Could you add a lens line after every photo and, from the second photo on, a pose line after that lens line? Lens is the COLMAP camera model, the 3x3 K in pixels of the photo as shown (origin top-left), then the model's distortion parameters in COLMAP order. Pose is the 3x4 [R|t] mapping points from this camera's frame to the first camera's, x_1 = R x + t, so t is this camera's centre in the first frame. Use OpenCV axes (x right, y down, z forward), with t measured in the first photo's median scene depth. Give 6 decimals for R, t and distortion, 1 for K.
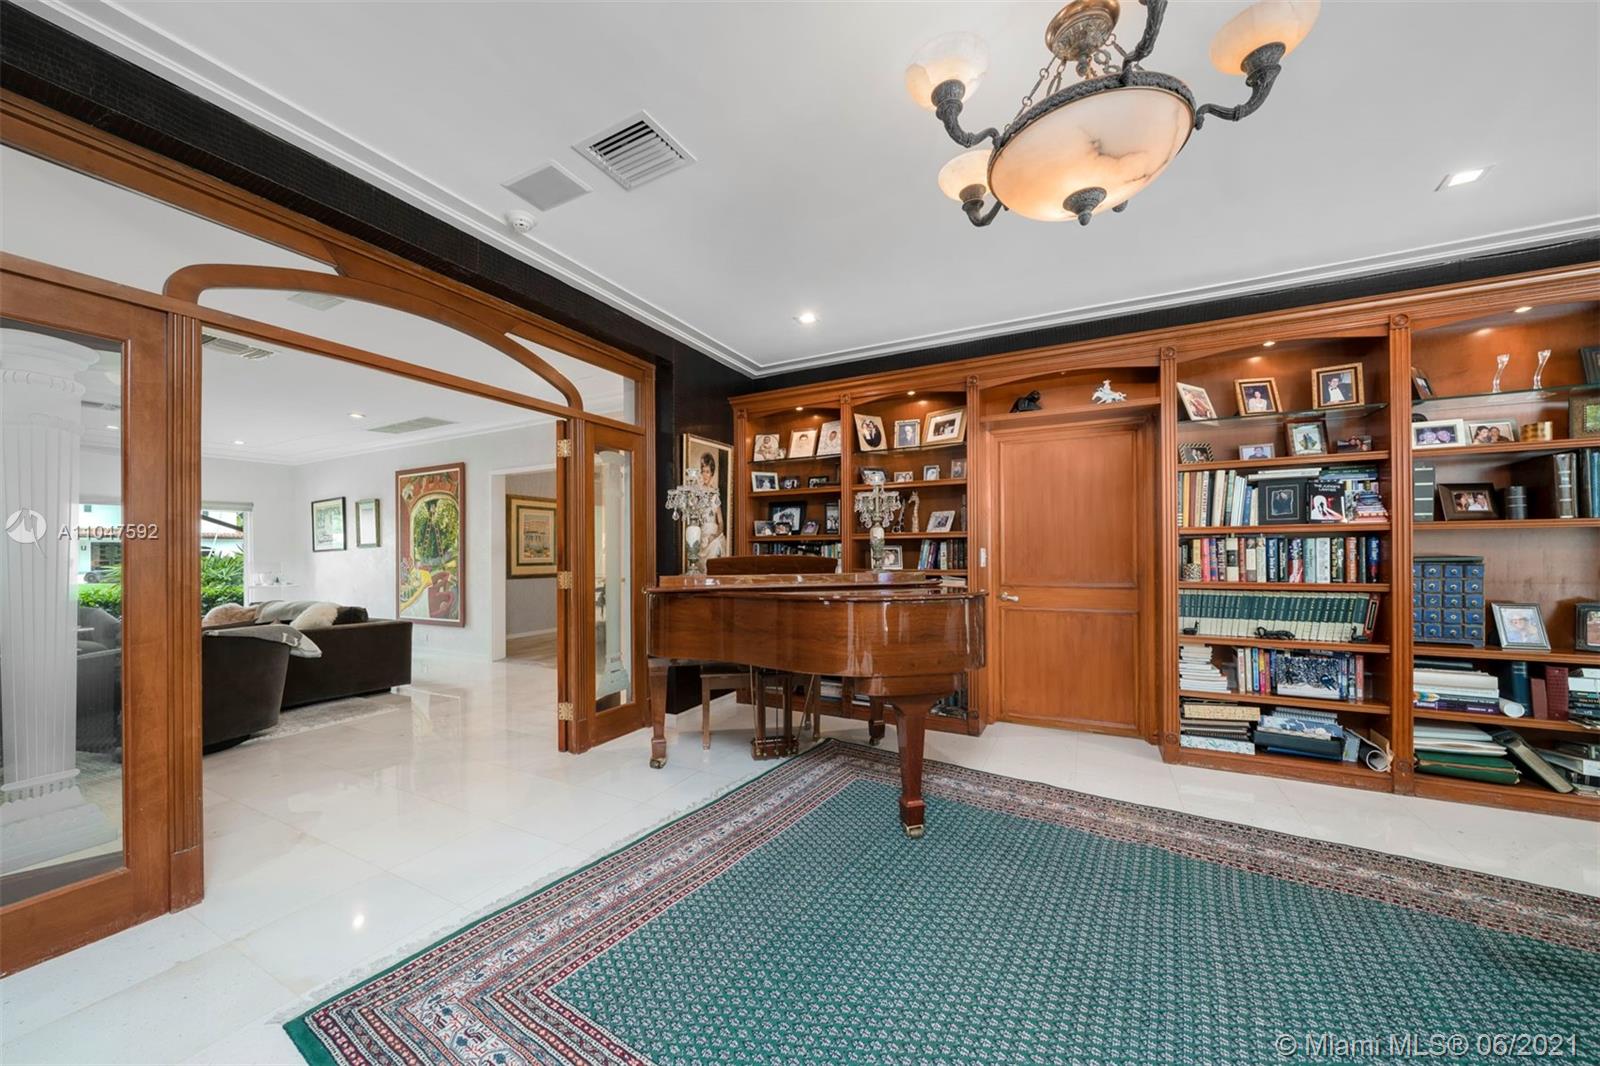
lens RADIAL K [[565.0, 0, 780.5], [0, 565.0, 549.8], [0, 0, 1]] dist [0.000086, 0.000027]
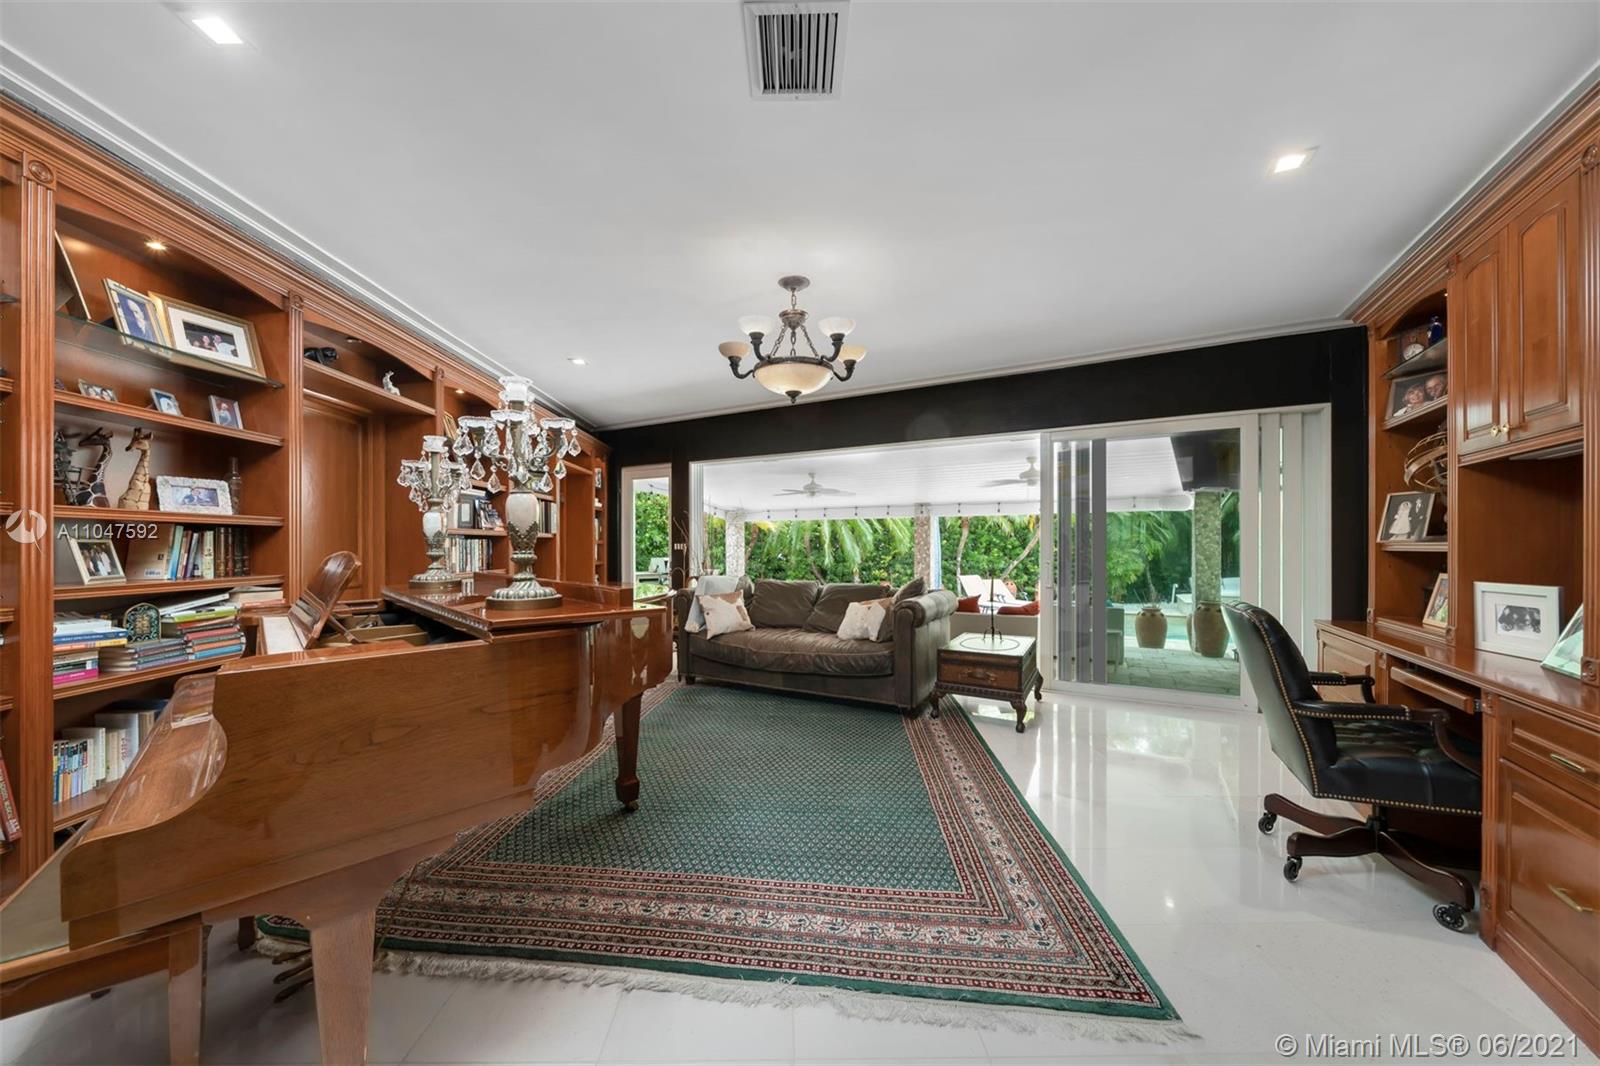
lens RADIAL K [[565.0, 0, 780.5], [0, 565.0, 549.8], [0, 0, 1]] dist [0.000086, 0.000027]
pose [[-0.465920, 0.002356, 0.884824, -1.047827], [0.000502, 0.999997, -0.002398, 0.014250], [-0.884827, -0.000673, -0.465920, 1.527796]]
